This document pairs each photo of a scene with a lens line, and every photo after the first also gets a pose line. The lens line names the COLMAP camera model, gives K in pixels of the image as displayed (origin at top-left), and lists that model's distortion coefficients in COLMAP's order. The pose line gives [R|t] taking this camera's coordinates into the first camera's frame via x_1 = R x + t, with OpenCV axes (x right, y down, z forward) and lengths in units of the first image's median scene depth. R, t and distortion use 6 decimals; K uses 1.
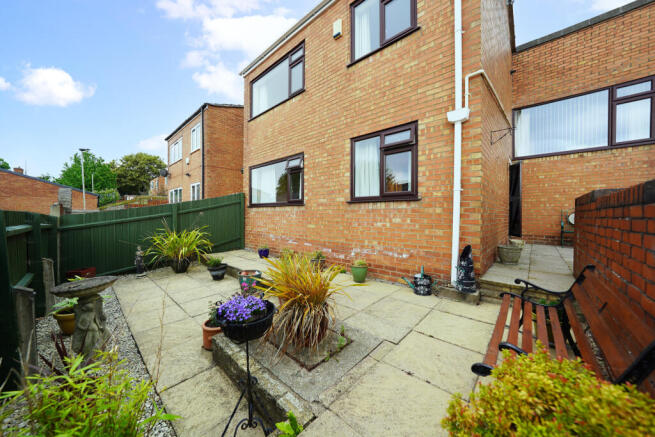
lens RADIAL K [[226.9, 0, 330.5], [0, 226.9, 216.9], [0, 0, 1]] dist [-0.015920, 0.000235]
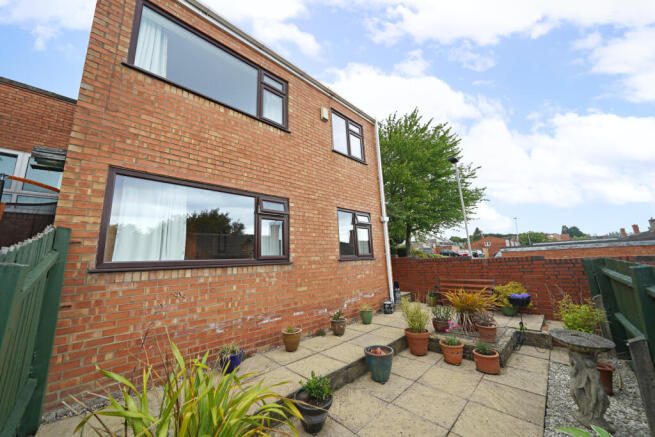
lens RADIAL K [[232.6, 0, 326.7], [0, 232.6, 242.2], [0, 0, 1]] dist [-0.017651, 0.000011]
pose [[0.071835, 0.121764, 0.989956, -0.938500], [0.103790, 0.986220, -0.128835, -0.008442], [-0.992002, 0.112003, 0.058208, 0.847364]]
